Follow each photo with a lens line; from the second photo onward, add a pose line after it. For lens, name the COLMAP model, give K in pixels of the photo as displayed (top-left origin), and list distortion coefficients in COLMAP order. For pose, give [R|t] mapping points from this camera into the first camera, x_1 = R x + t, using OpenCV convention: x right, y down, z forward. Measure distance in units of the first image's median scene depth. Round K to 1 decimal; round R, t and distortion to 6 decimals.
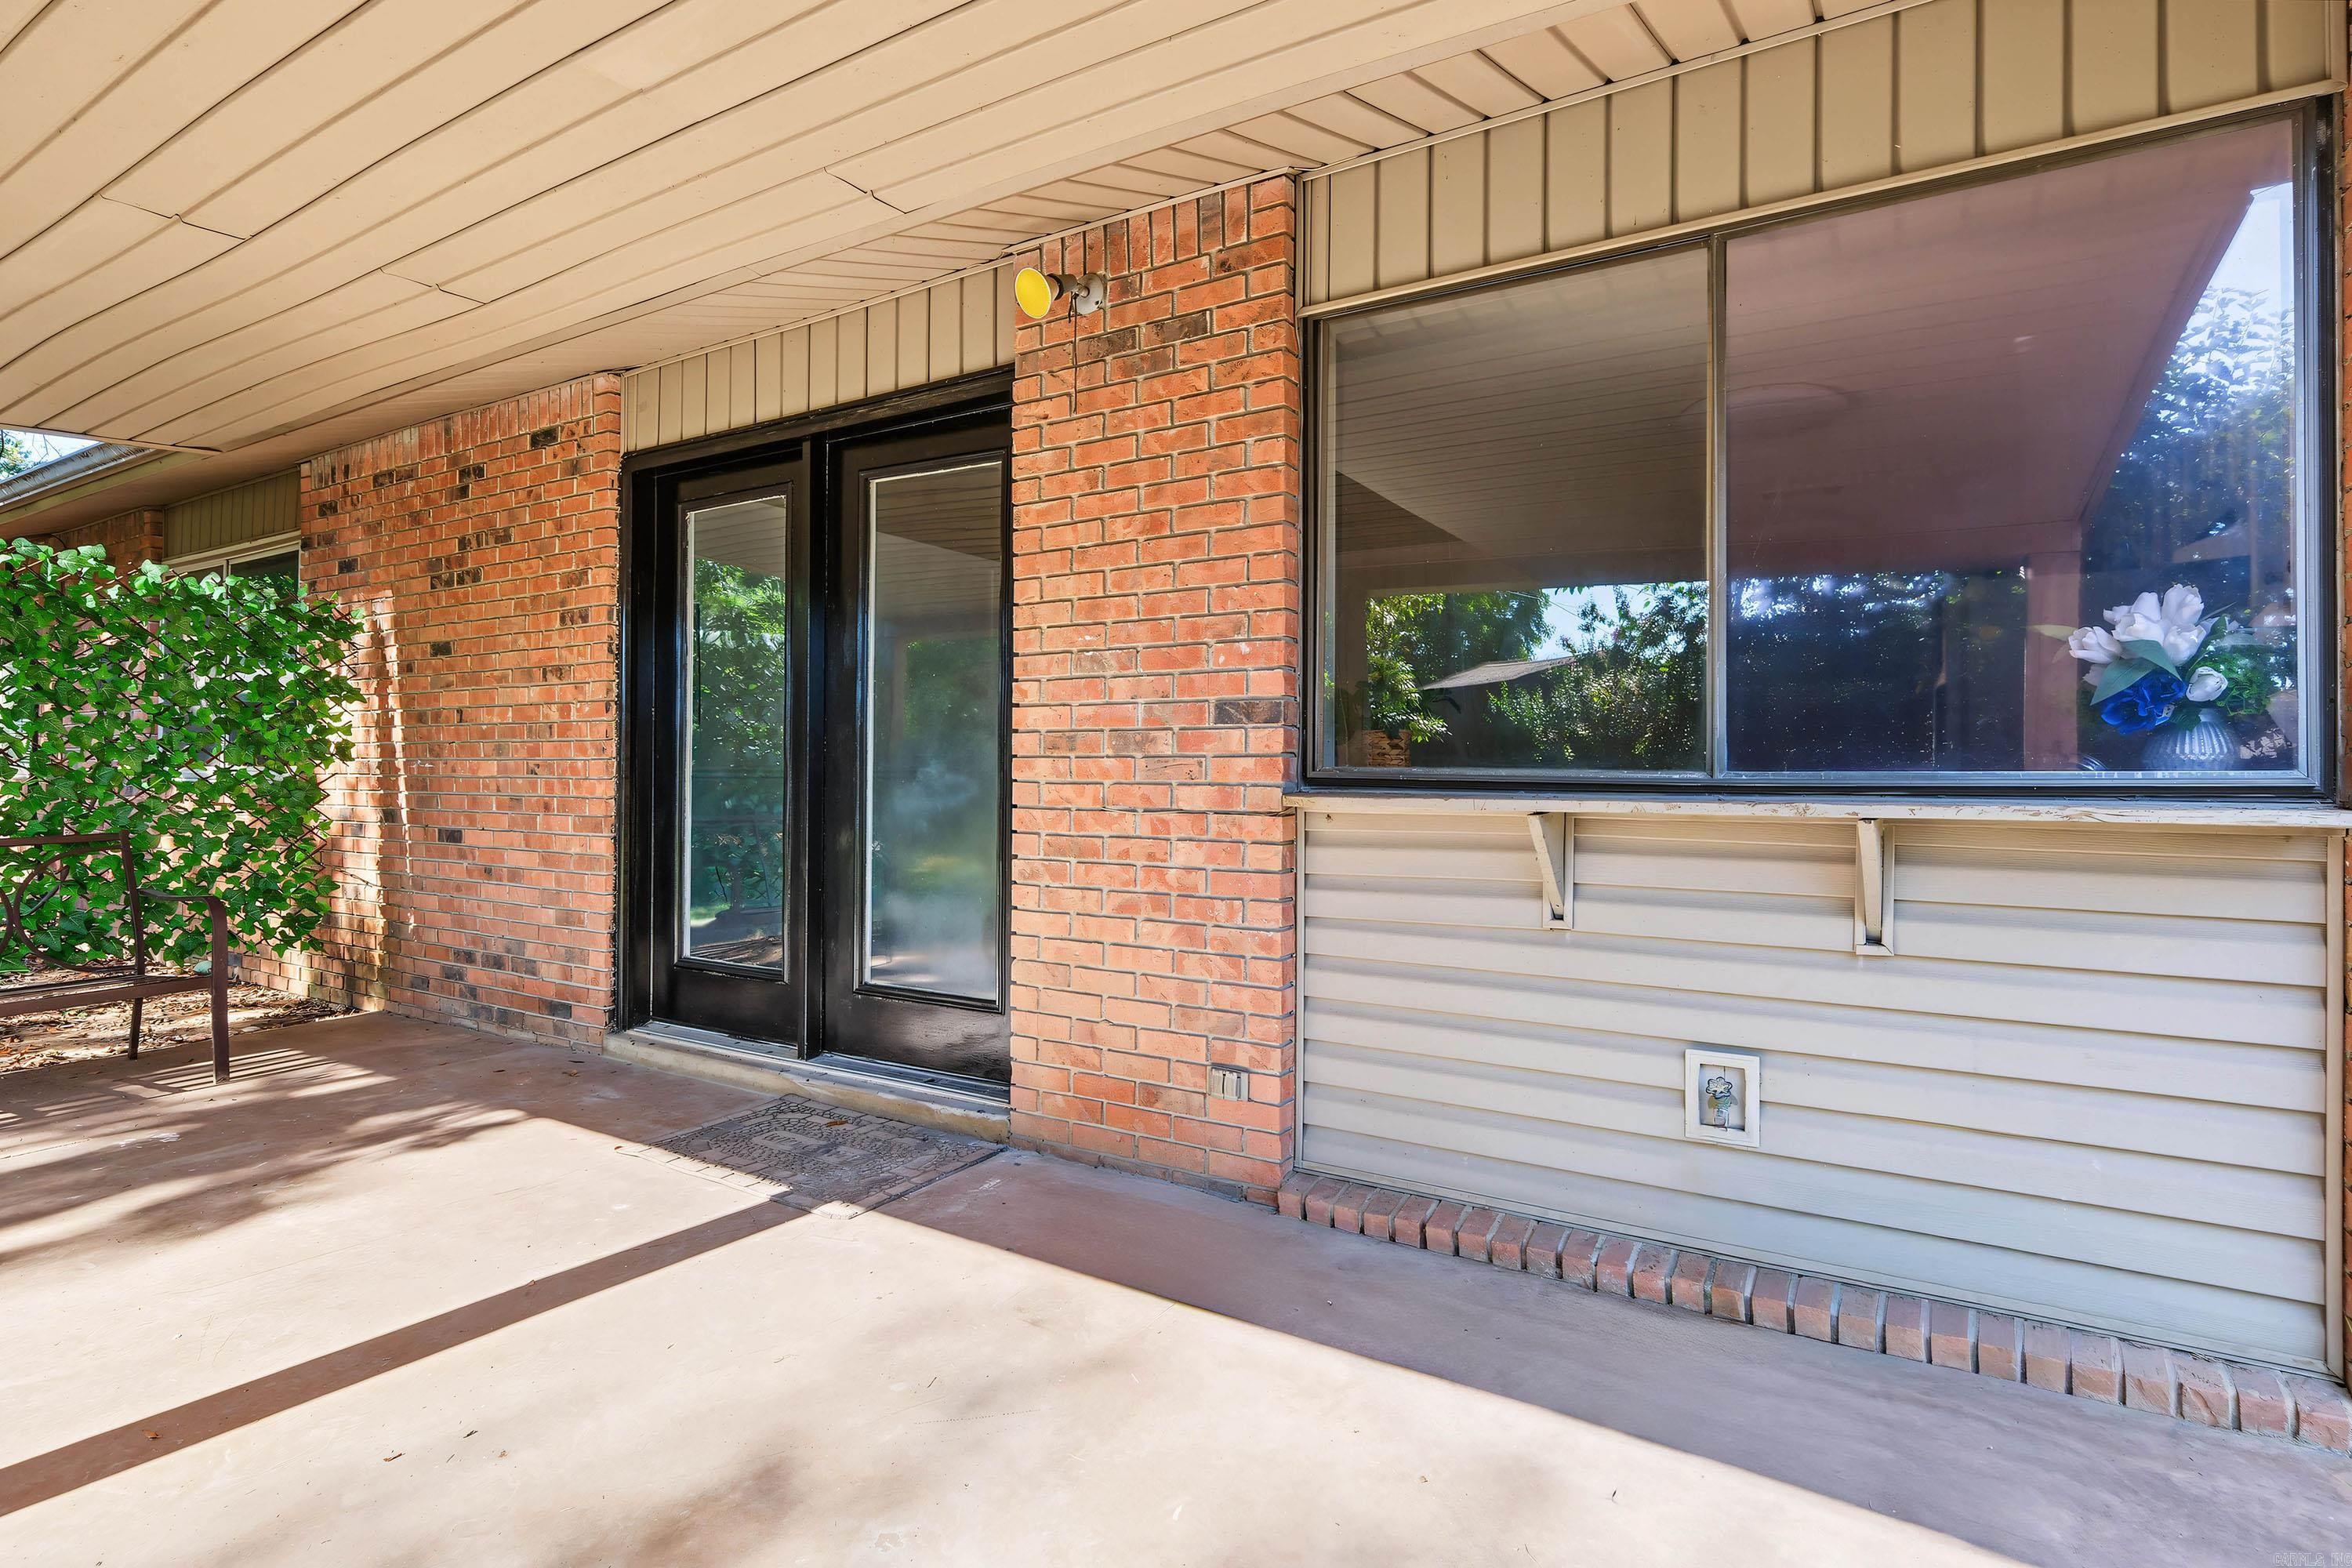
lens RADIAL K [[1190.2, 0, 1176.4], [0, 1190.2, 781.4], [0, 0, 1]] dist [0.000744, -0.000441]
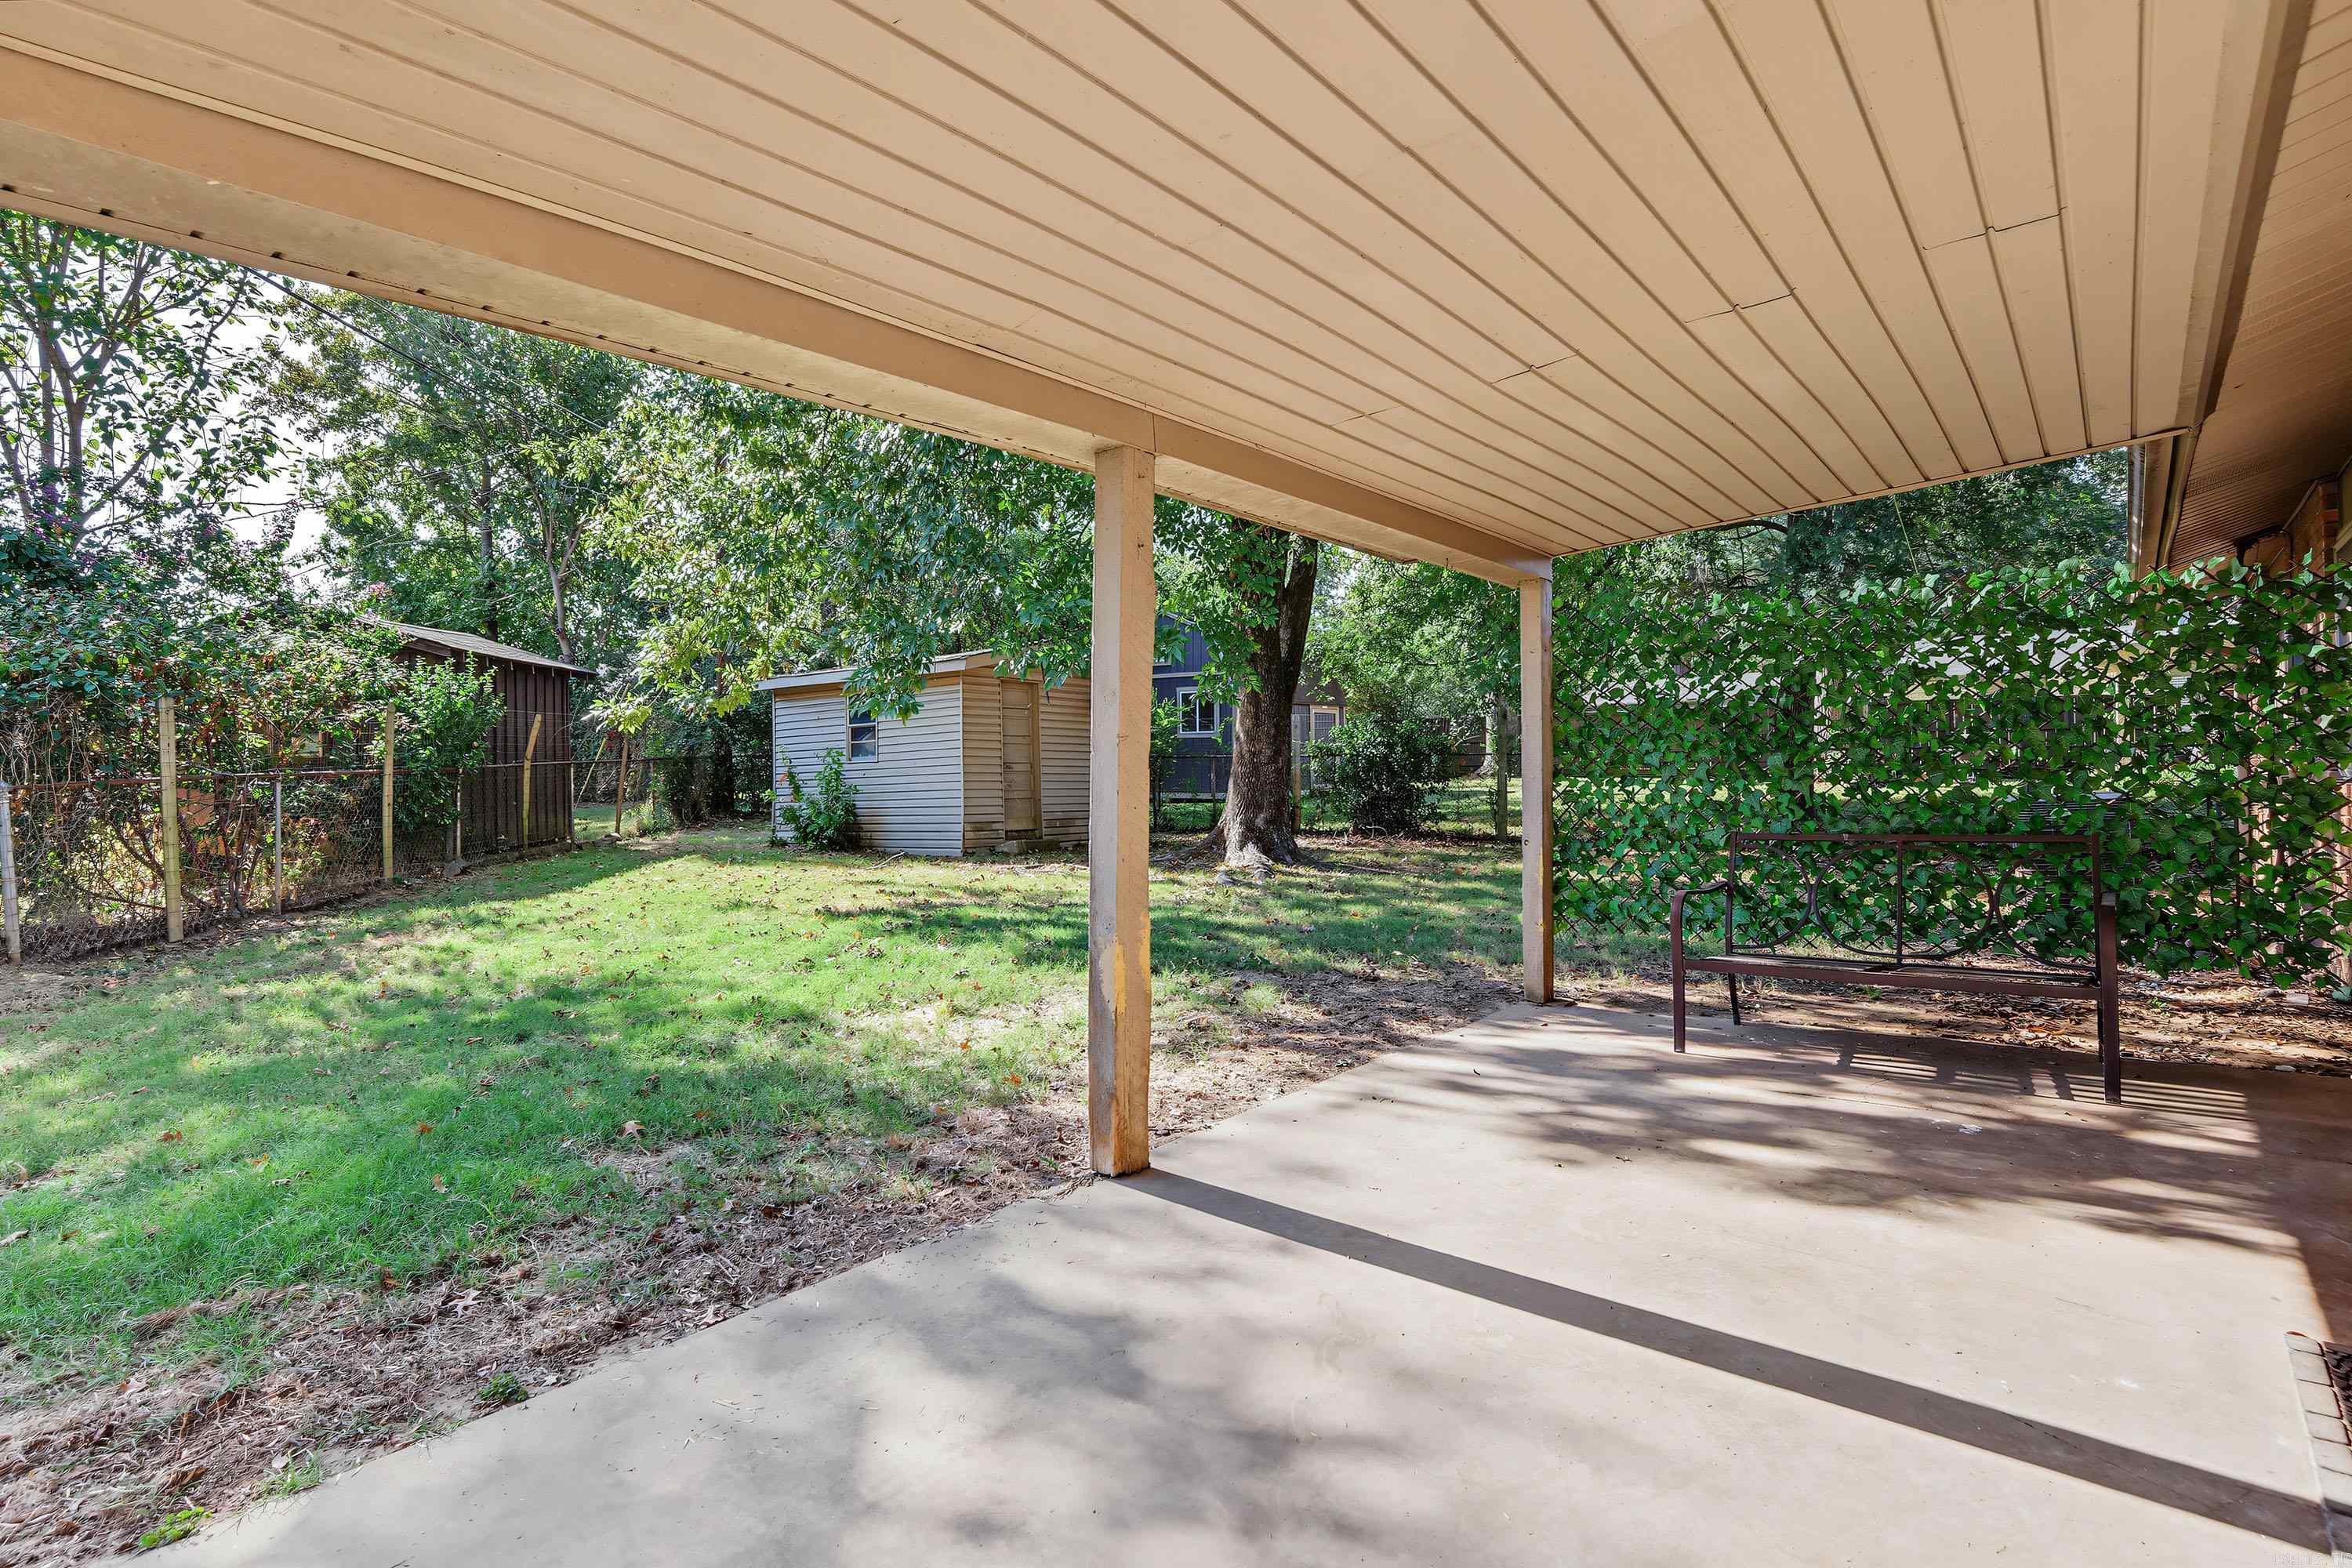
lens RADIAL K [[1190.2, 0, 1175.5], [0, 1190.2, 772.4], [0, 0, 1]] dist [0.000744, -0.000441]
pose [[-0.115640, -0.004776, -0.993280, 0.228165], [0.000944, 0.999987, -0.004918, -0.006510], [0.993291, -0.001507, -0.115634, 0.368342]]
